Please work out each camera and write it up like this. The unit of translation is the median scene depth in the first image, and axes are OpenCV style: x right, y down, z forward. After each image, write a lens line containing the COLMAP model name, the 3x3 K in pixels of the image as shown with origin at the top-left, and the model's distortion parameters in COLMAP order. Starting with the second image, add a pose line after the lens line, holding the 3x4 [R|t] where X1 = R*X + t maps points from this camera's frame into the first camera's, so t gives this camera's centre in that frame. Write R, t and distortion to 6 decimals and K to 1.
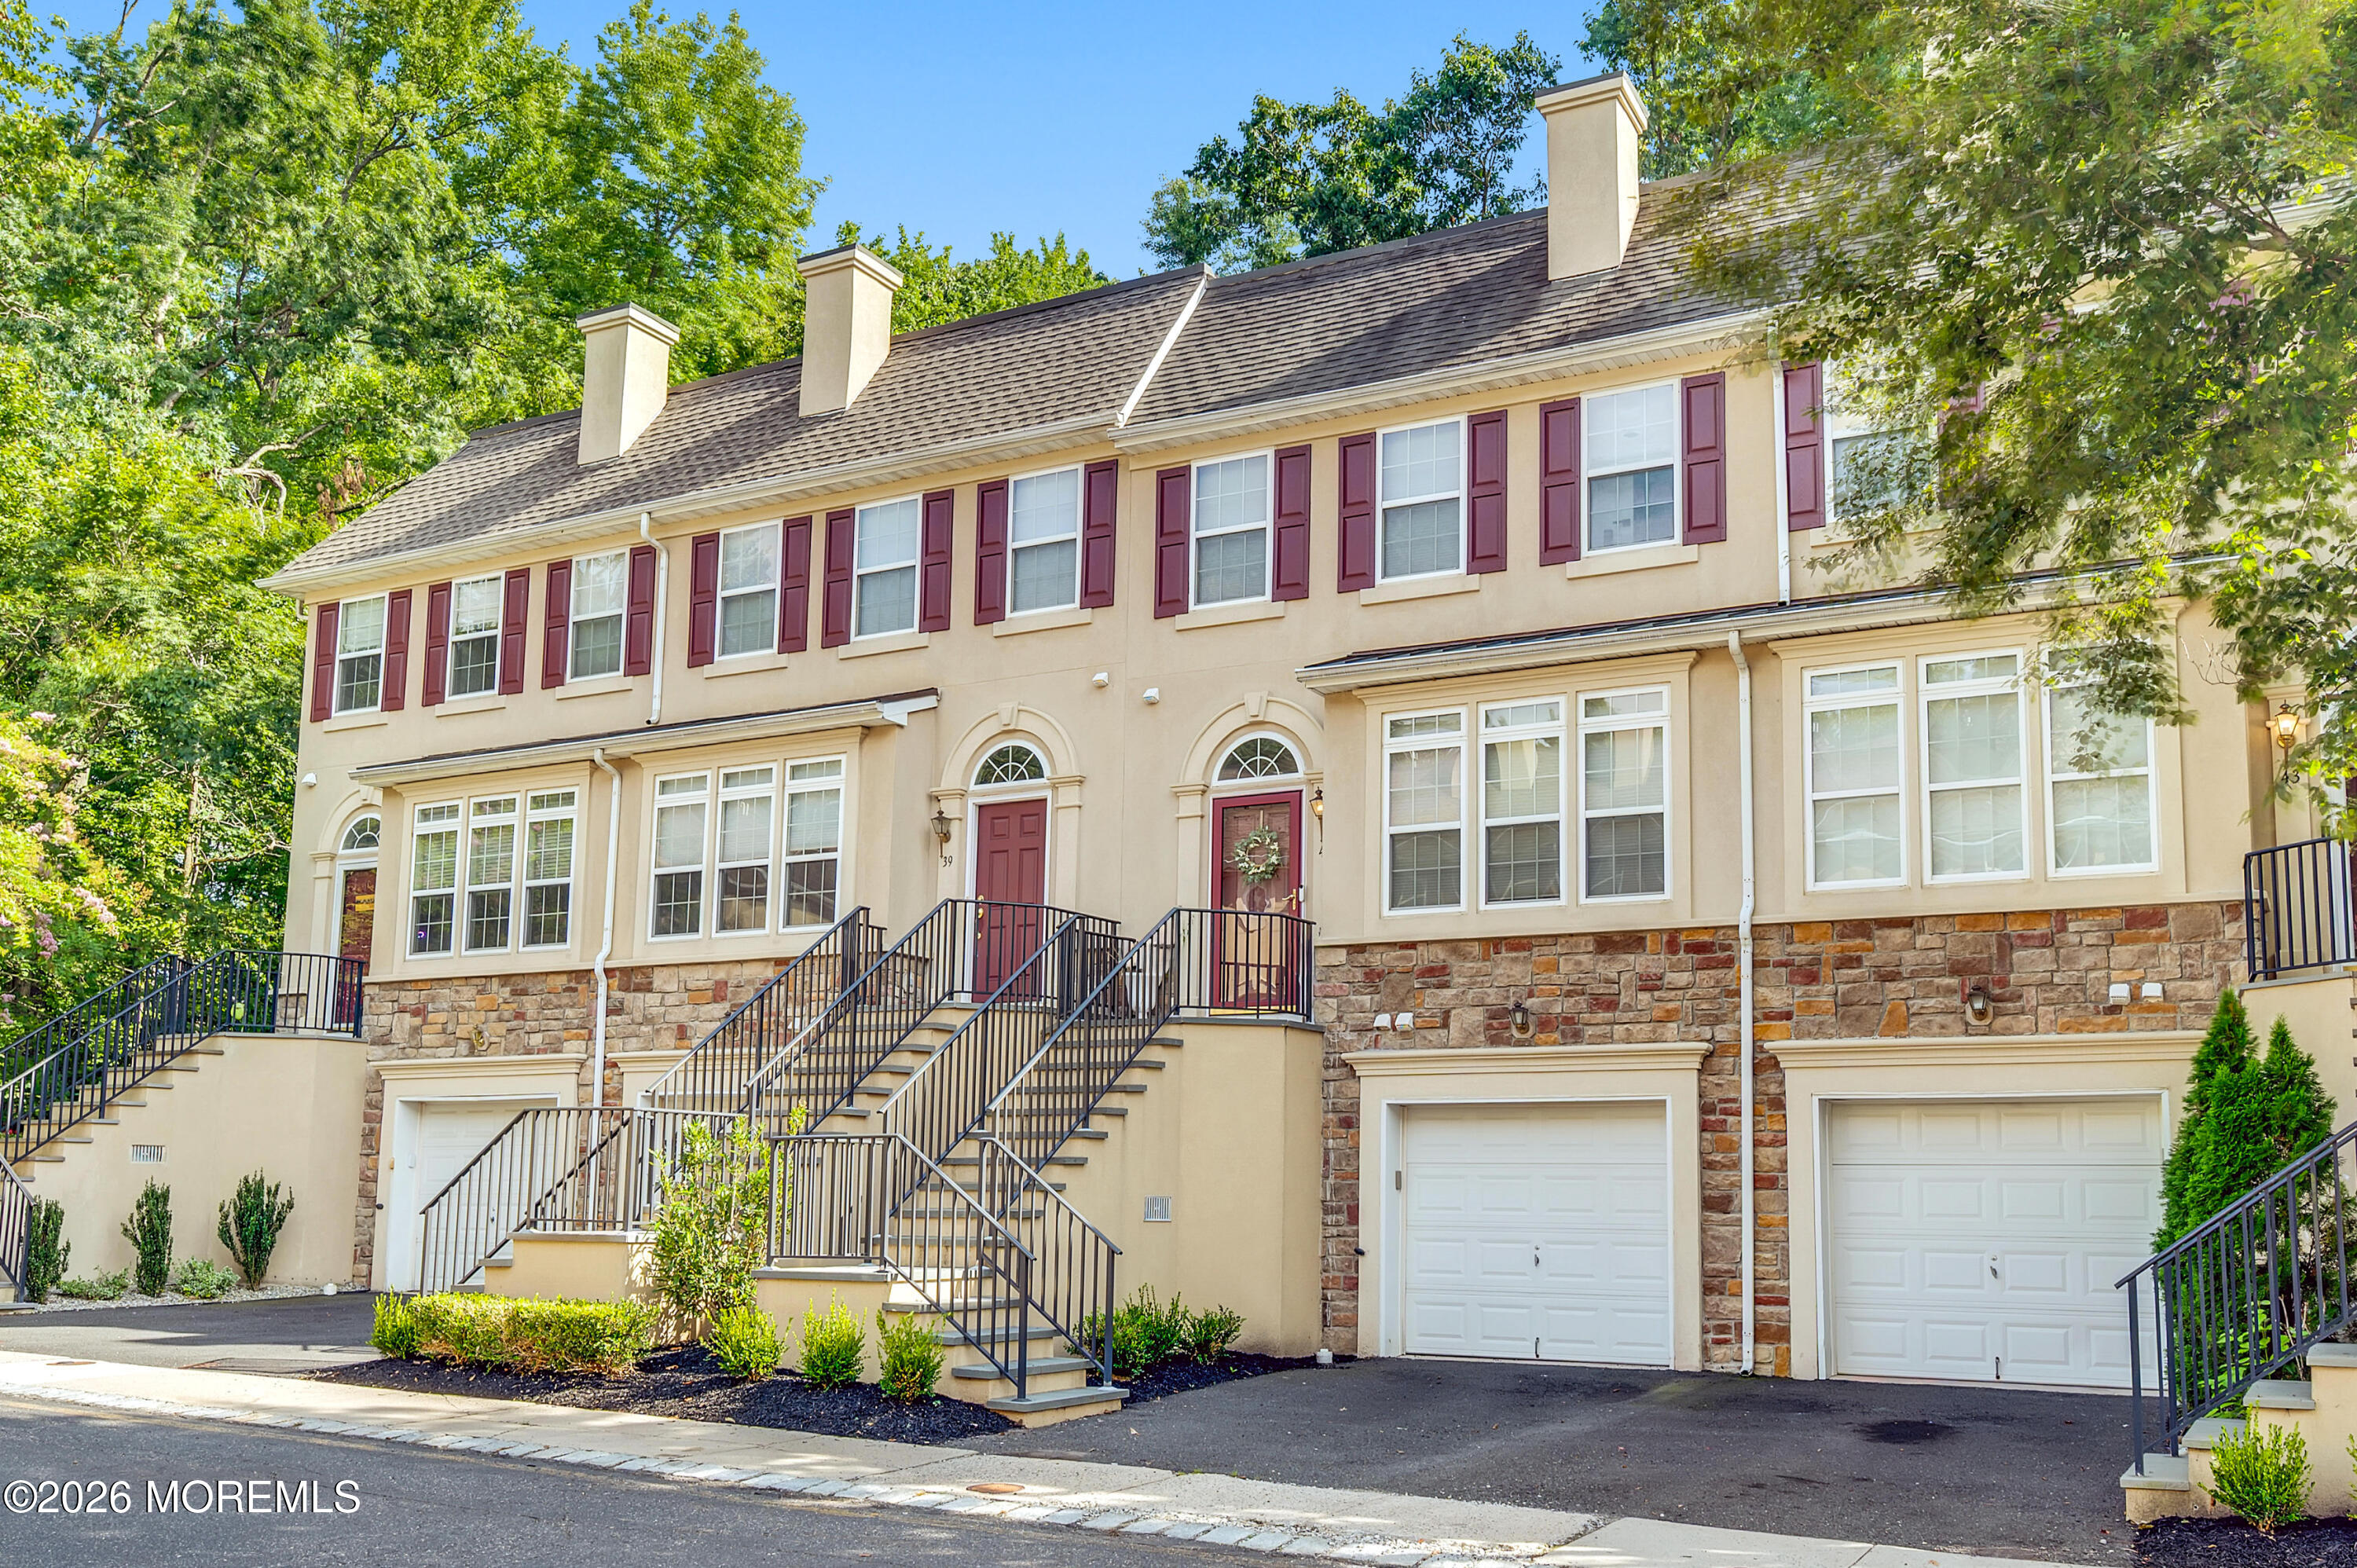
lens RADIAL K [[1806.4, 0, 1182.1], [0, 1806.4, 777.8], [0, 0, 1]] dist [-0.006226, -0.001376]
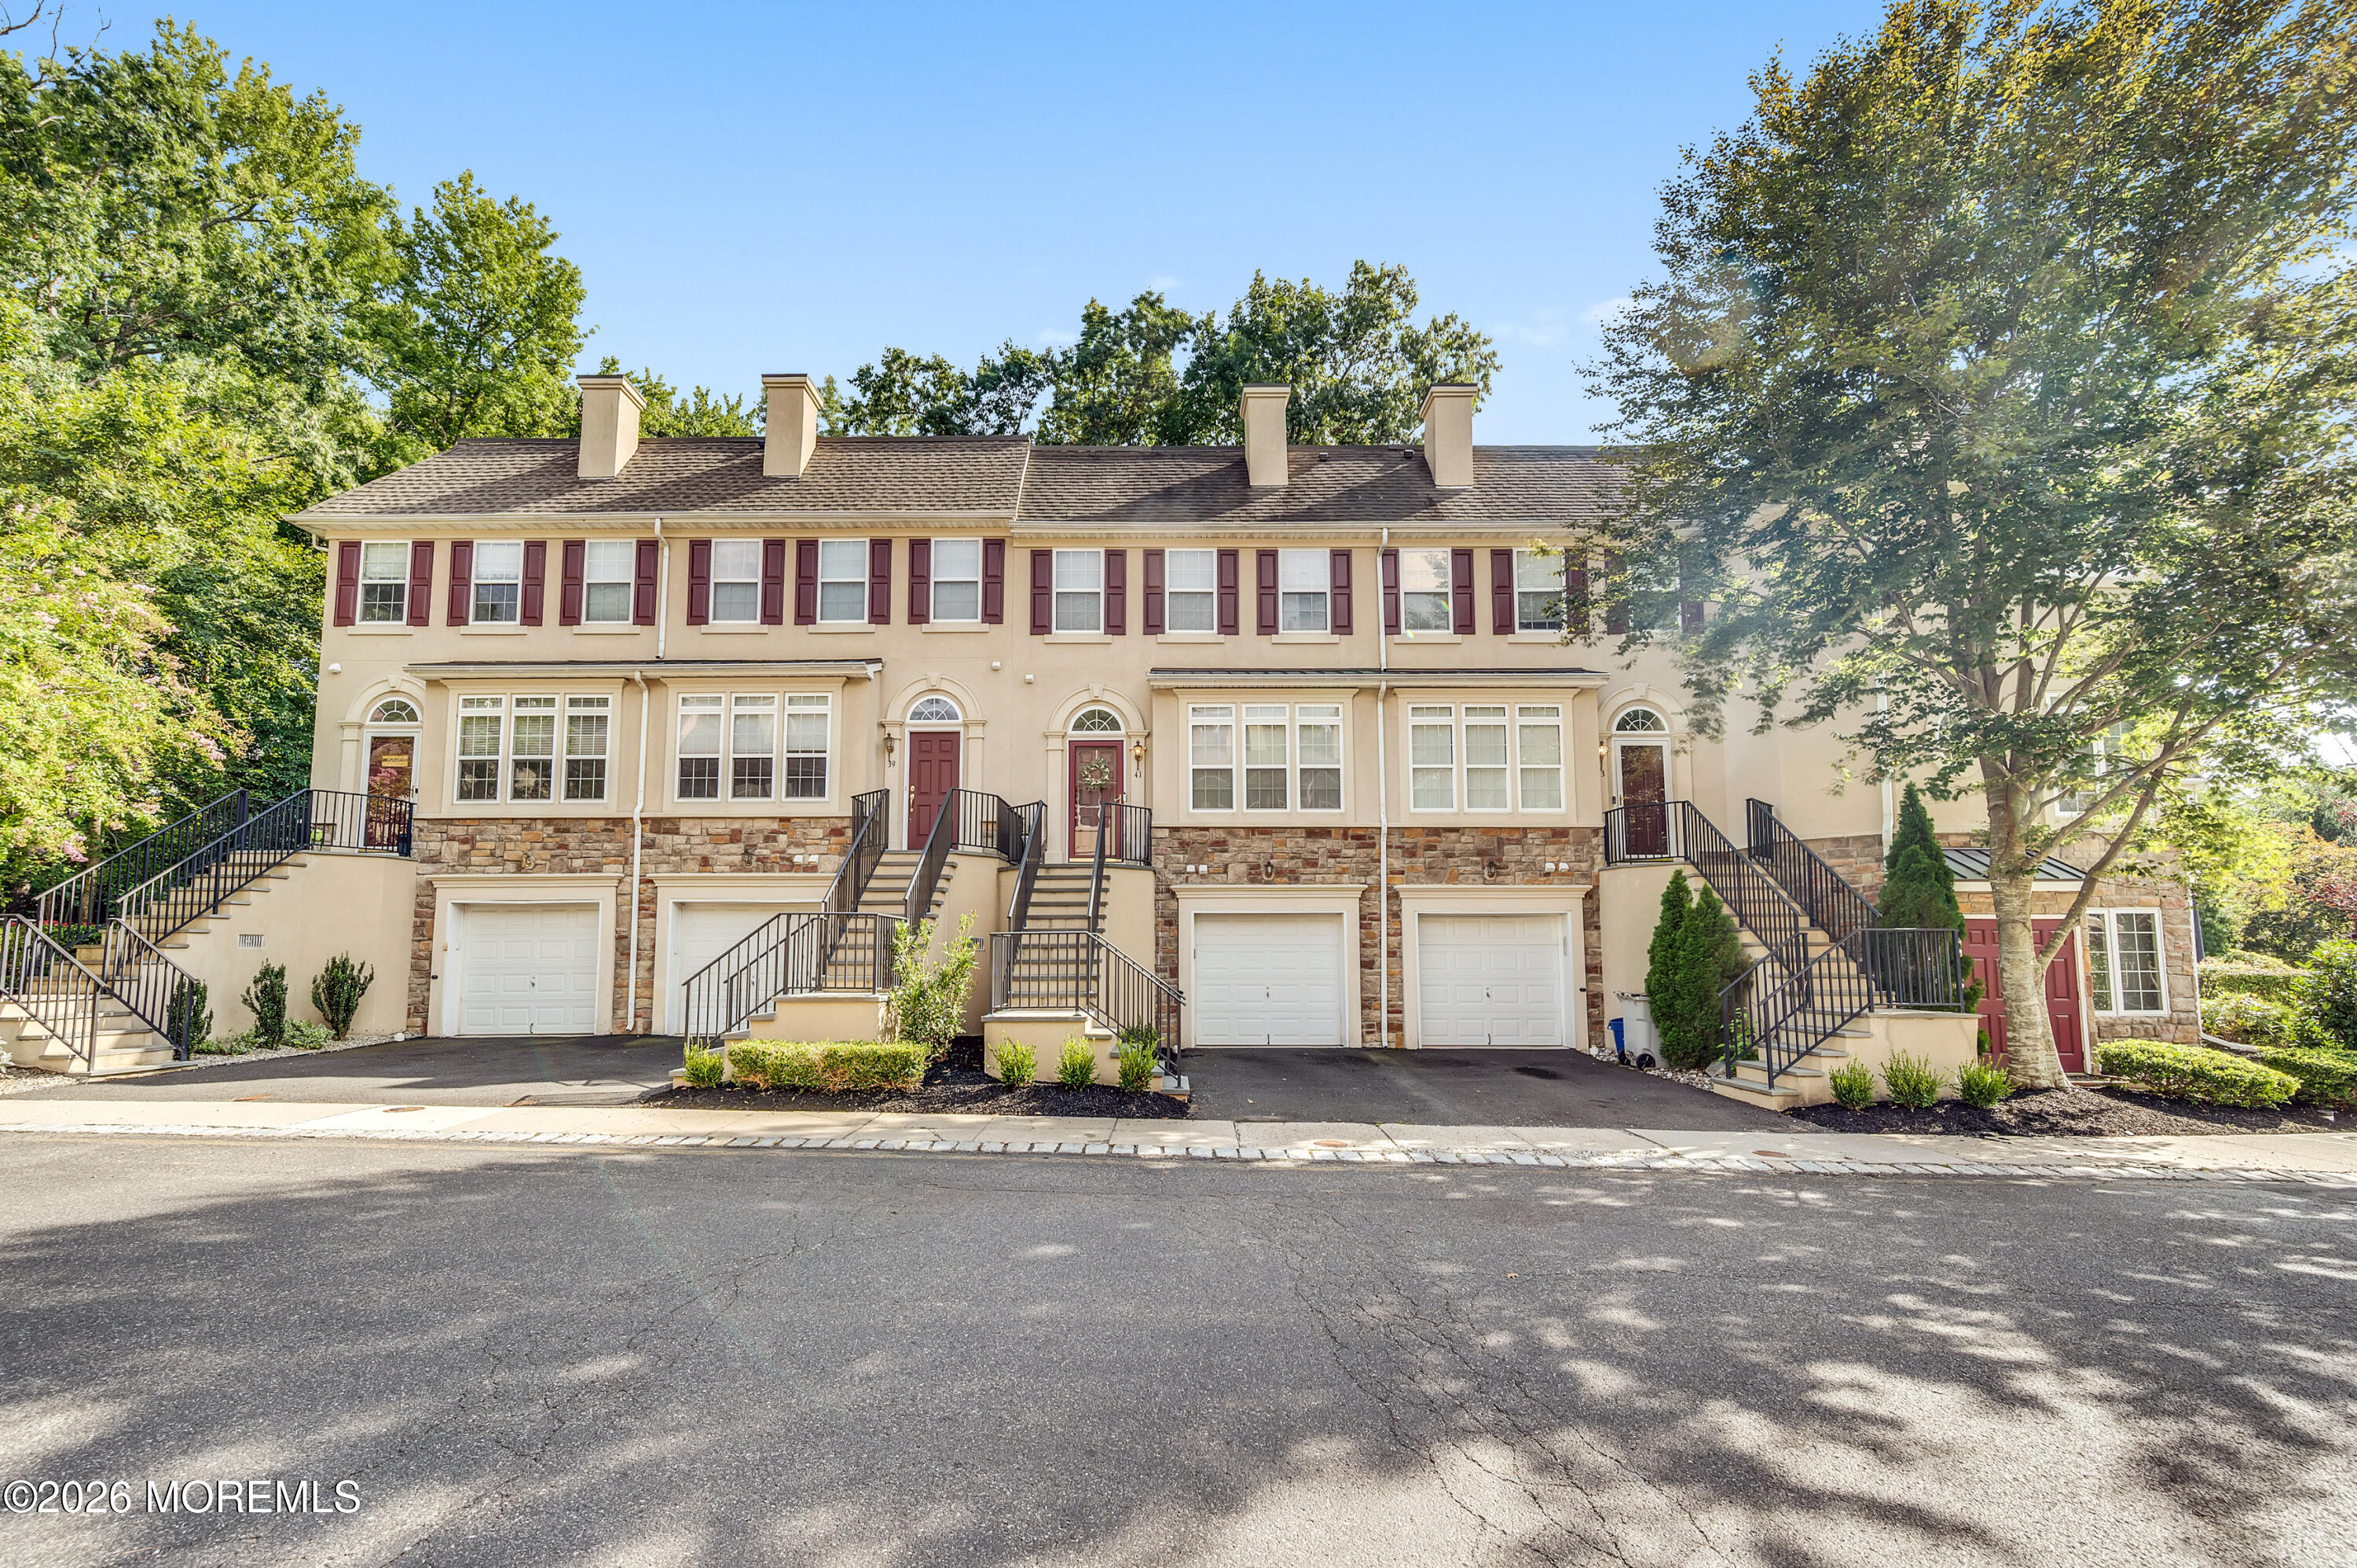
lens RADIAL K [[927.6, 0, 1161.2], [0, 927.6, 785.9], [0, 0, 1]] dist [-0.001673, -0.000044]
pose [[0.905334, 0.066964, 0.419387, -0.270620], [-0.086393, 0.995882, 0.027484, 0.022055], [-0.415819, -0.061114, 0.907391, 0.128236]]
